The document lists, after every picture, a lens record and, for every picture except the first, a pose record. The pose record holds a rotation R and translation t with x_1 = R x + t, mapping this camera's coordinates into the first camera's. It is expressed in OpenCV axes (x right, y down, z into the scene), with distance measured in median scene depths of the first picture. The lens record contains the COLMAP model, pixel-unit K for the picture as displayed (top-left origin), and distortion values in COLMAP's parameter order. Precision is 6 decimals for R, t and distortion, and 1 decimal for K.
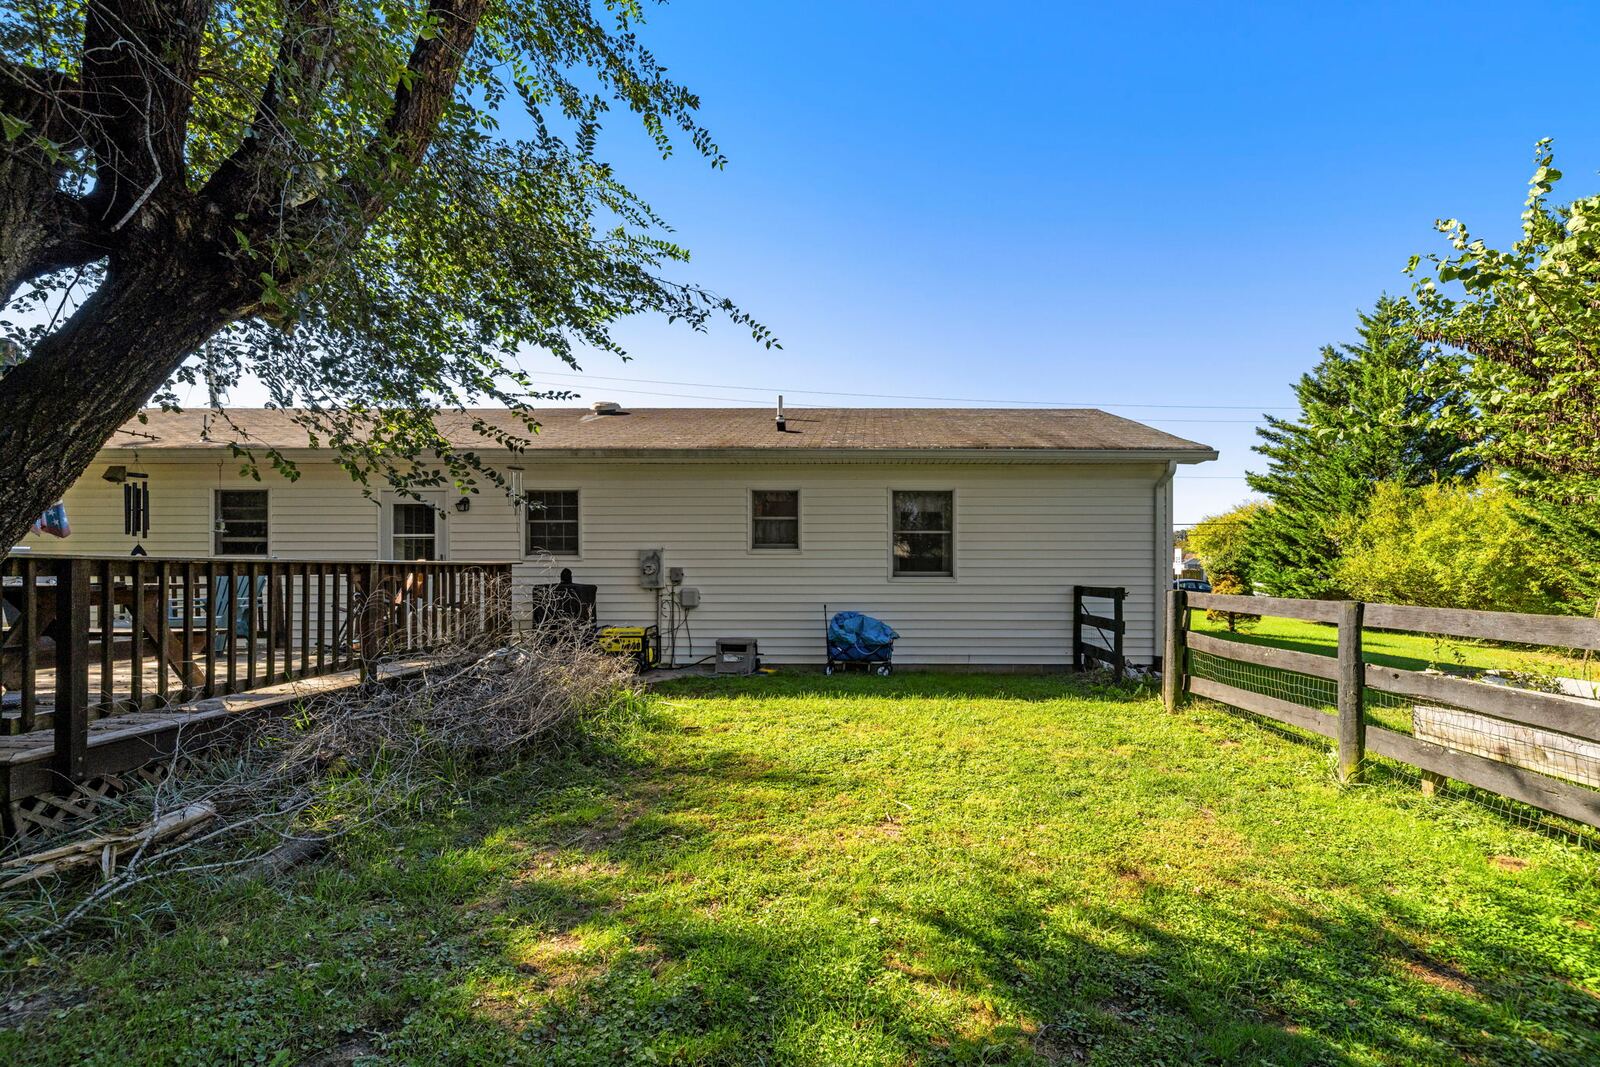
lens RADIAL K [[733.0, 0, 954.0], [0, 733.0, 551.7], [0, 0, 1]] dist [-0.001244, -0.000180]
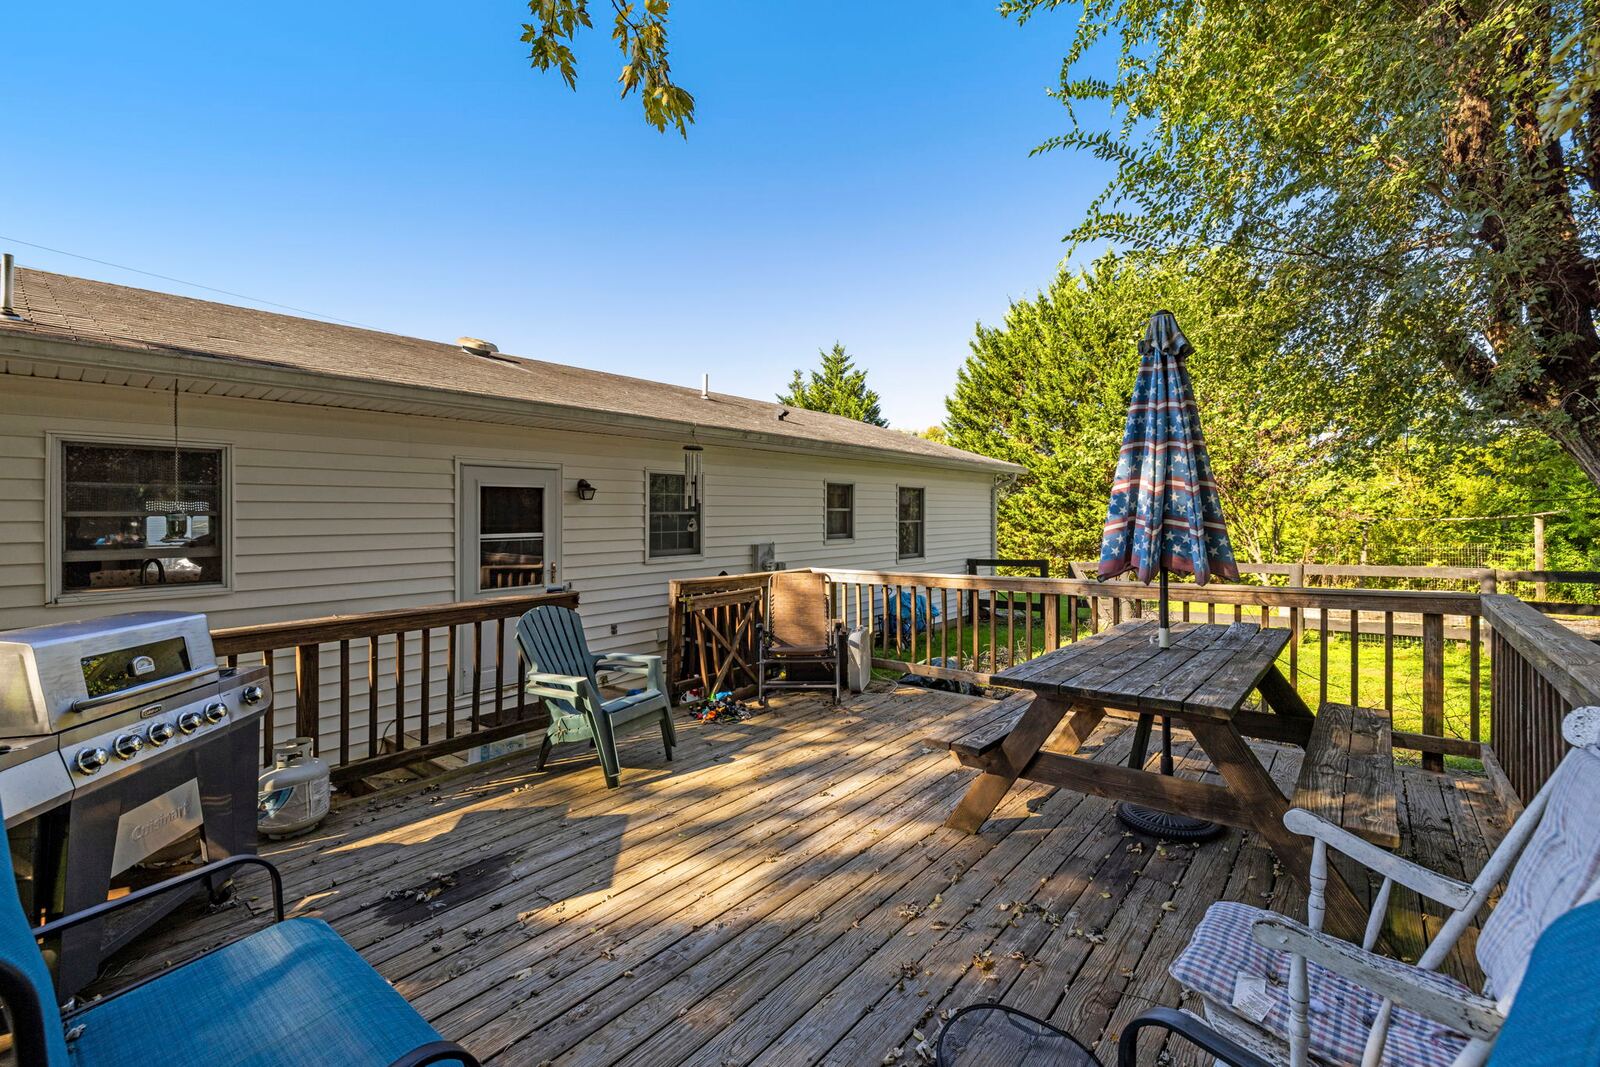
lens RADIAL K [[682.0, 0, 807.0], [0, 682.0, 535.8], [0, 0, 1]] dist [0.000125, -0.000156]
pose [[0.651806, -0.027237, 0.757896, -1.016663], [0.008425, 0.999553, 0.028676, -0.037013], [-0.758339, -0.012306, 0.651744, 0.398847]]
